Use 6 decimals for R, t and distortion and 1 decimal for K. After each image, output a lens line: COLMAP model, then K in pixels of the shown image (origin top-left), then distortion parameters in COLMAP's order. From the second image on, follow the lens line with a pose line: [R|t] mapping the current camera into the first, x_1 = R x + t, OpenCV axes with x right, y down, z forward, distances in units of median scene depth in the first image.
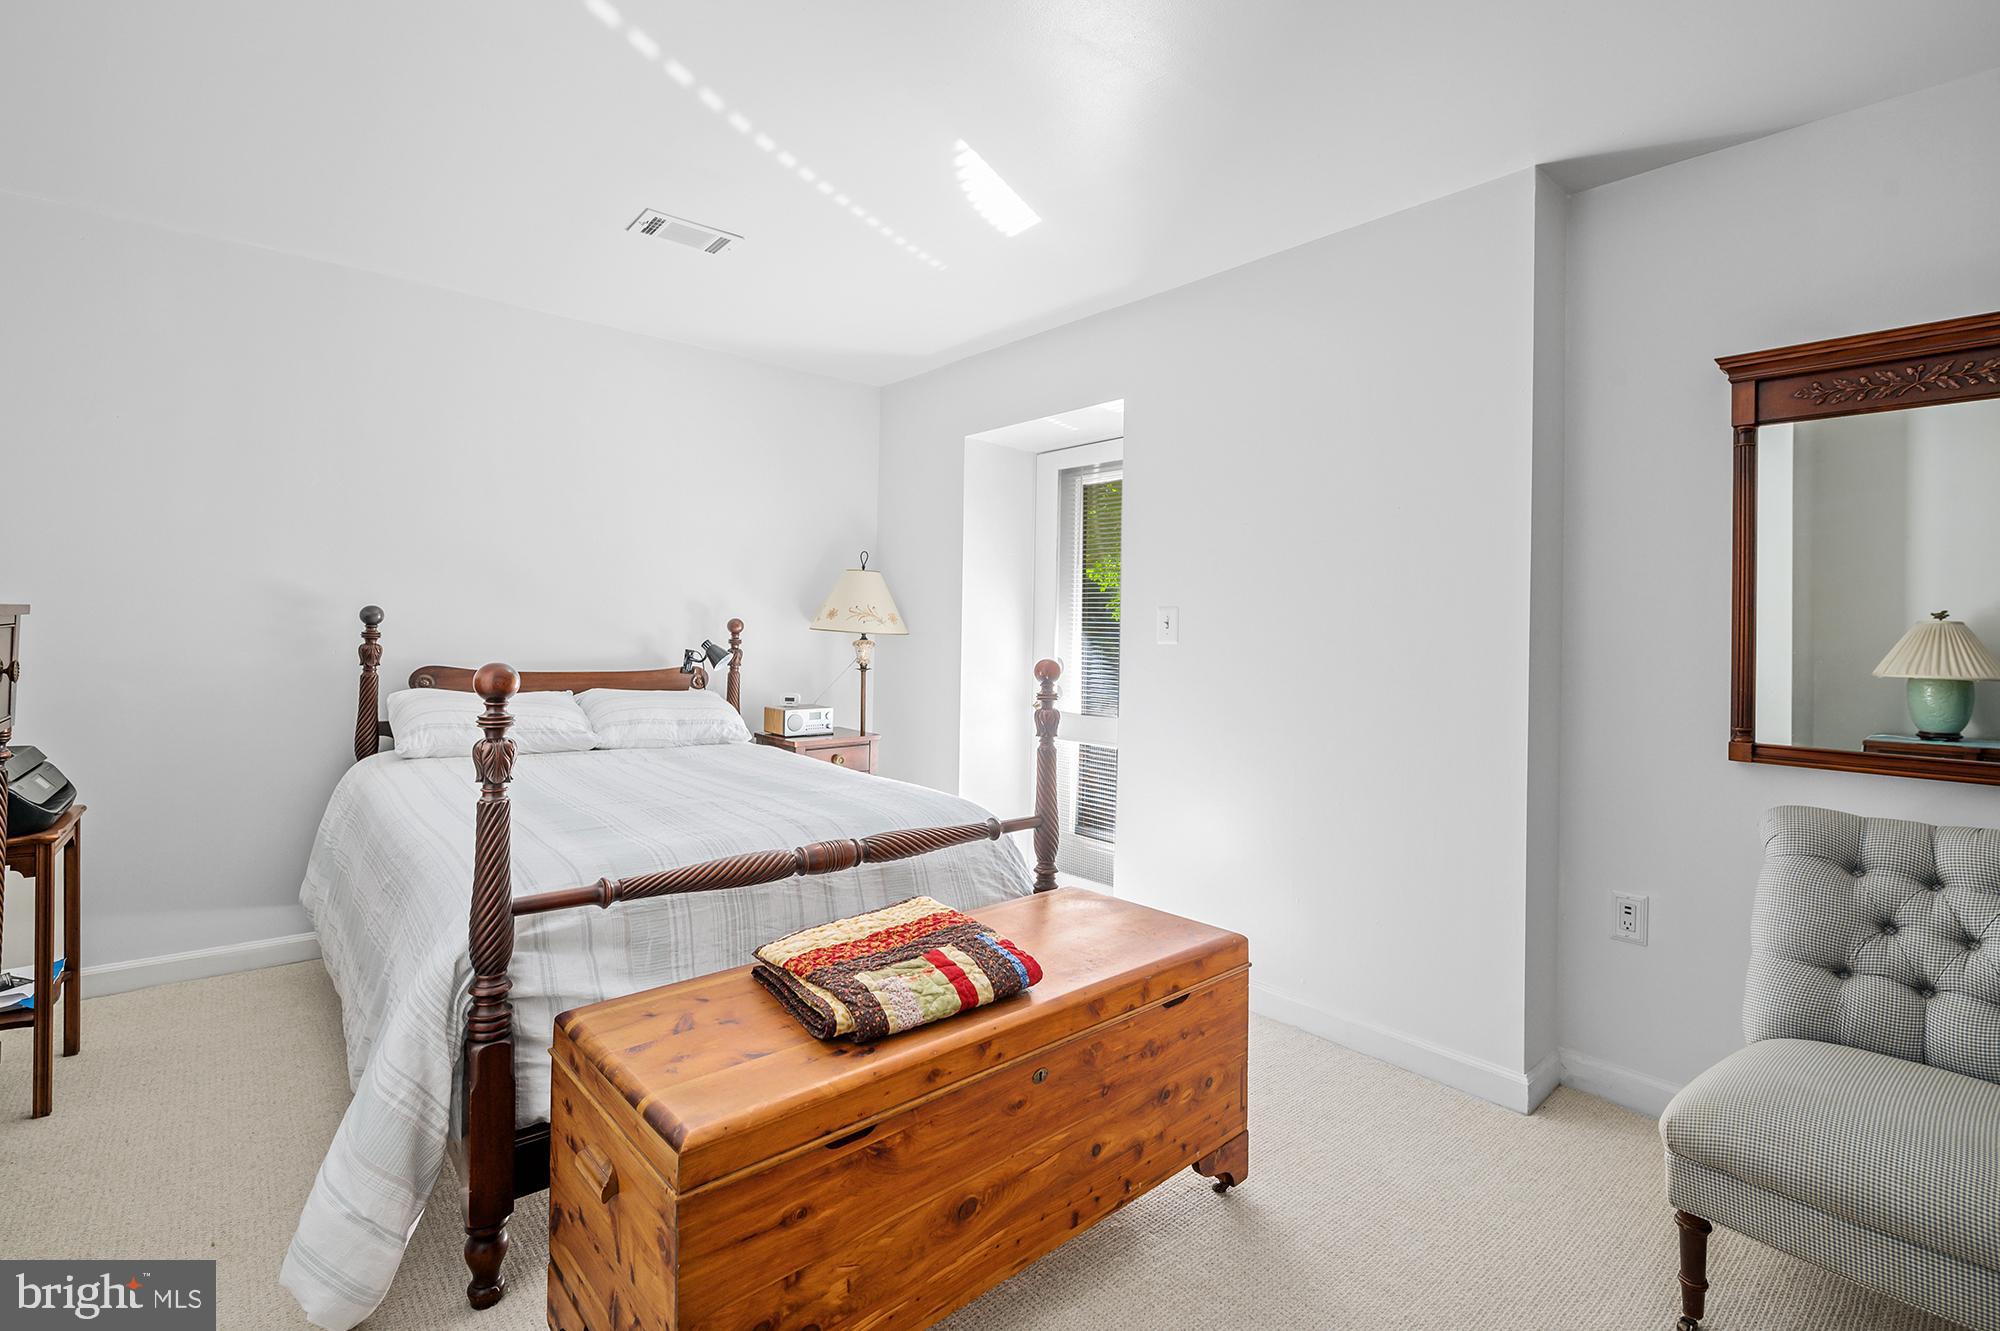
lens RADIAL K [[911.1, 0, 997.8], [0, 911.1, 635.7], [0, 0, 1]] dist [0.018888, -0.000227]
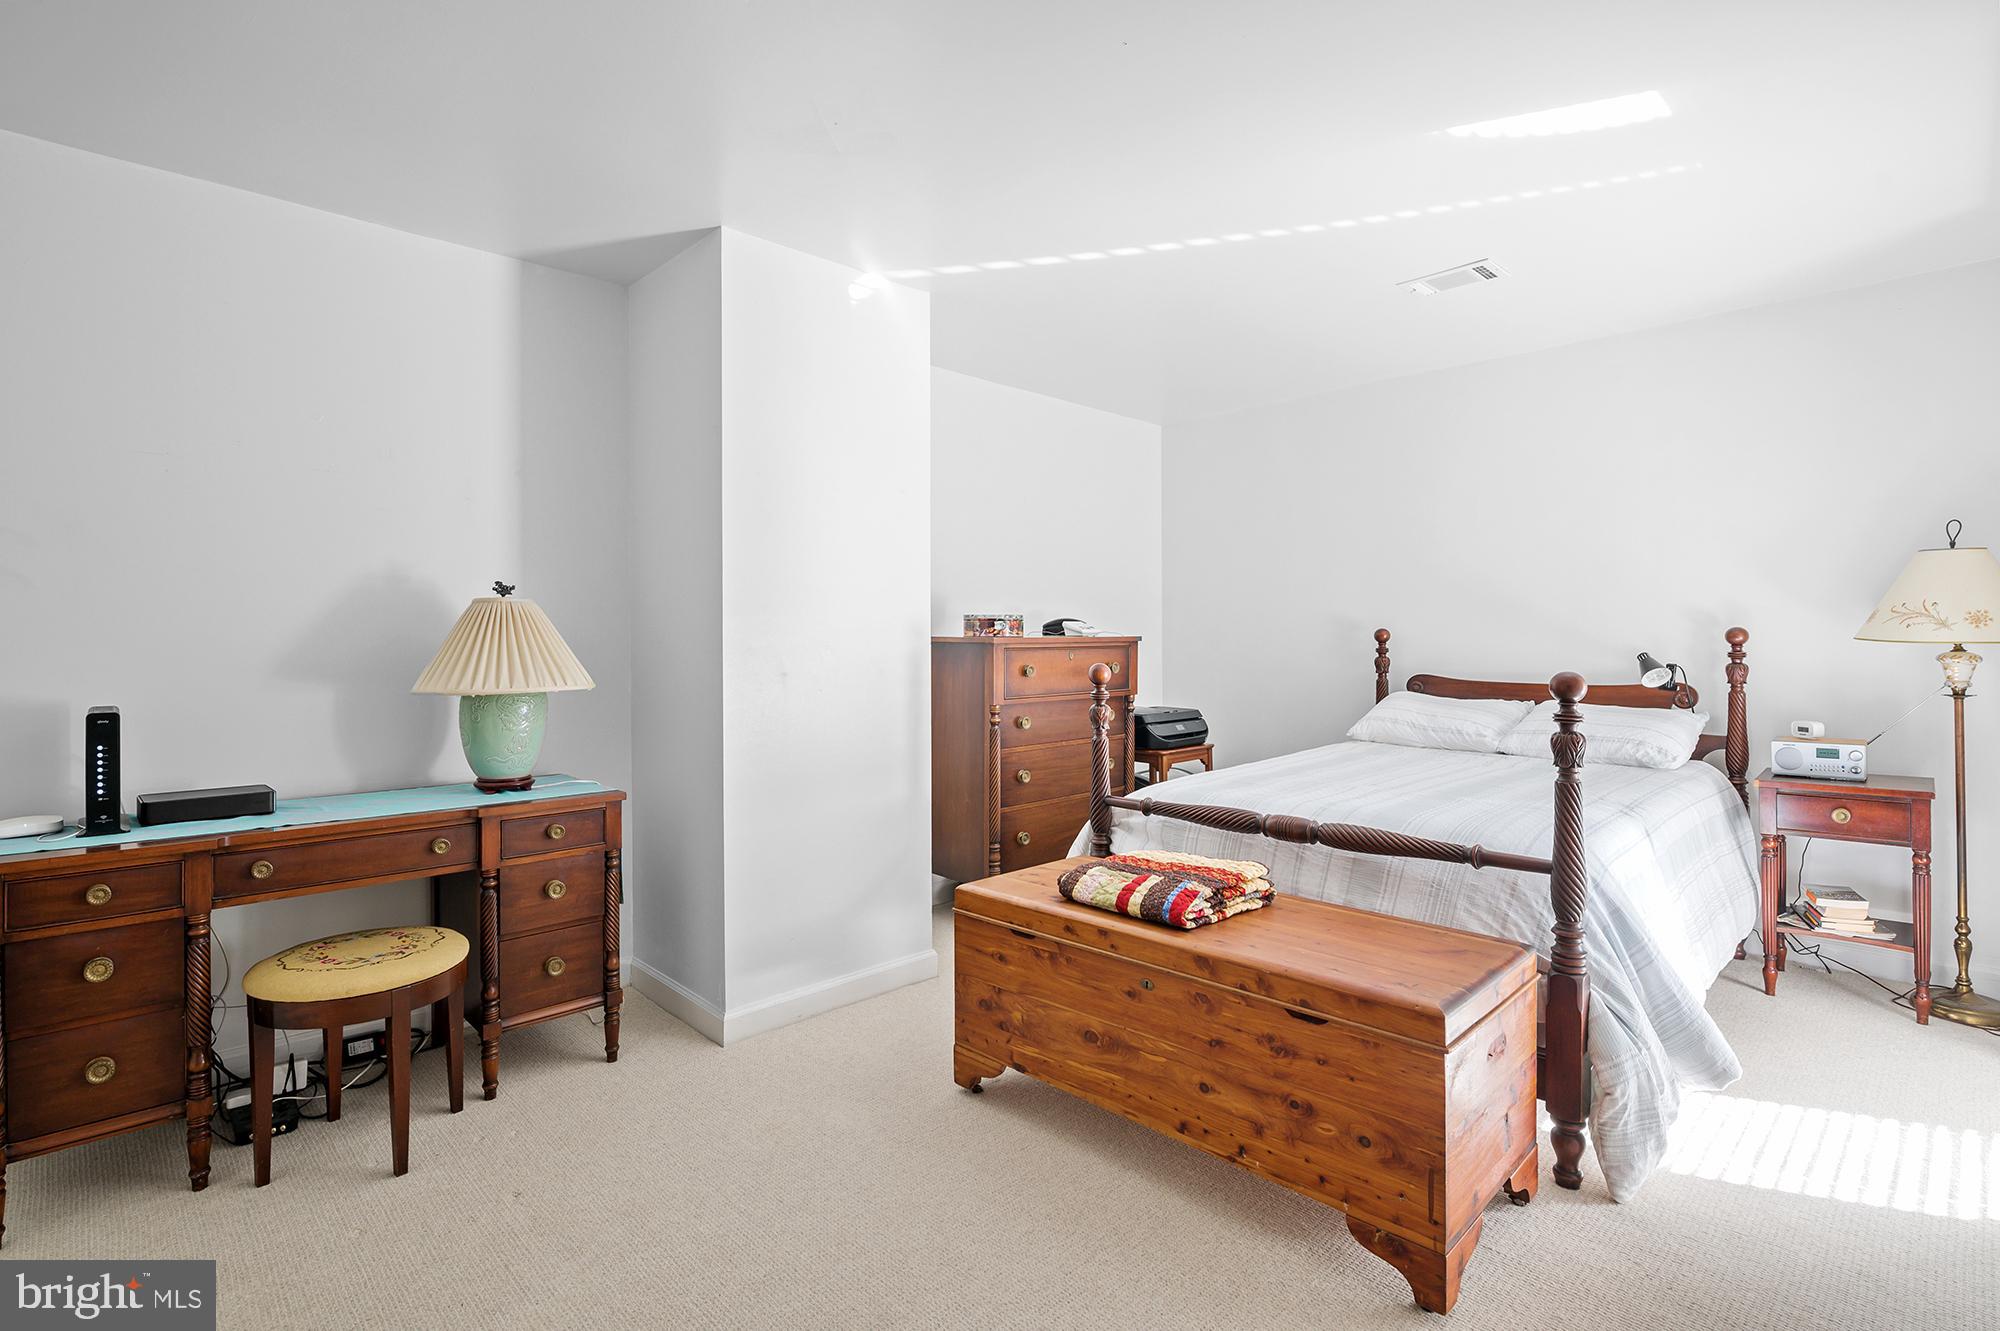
lens RADIAL K [[930.6, 0, 1001.4], [0, 930.6, 654.6], [0, 0, 1]] dist [-0.009894, -0.000760]
pose [[0.064242, -0.006717, -0.997912, 0.874819], [-0.000552, 0.999977, -0.006766, 0.020363], [0.997934, 0.000986, 0.064237, 0.471574]]
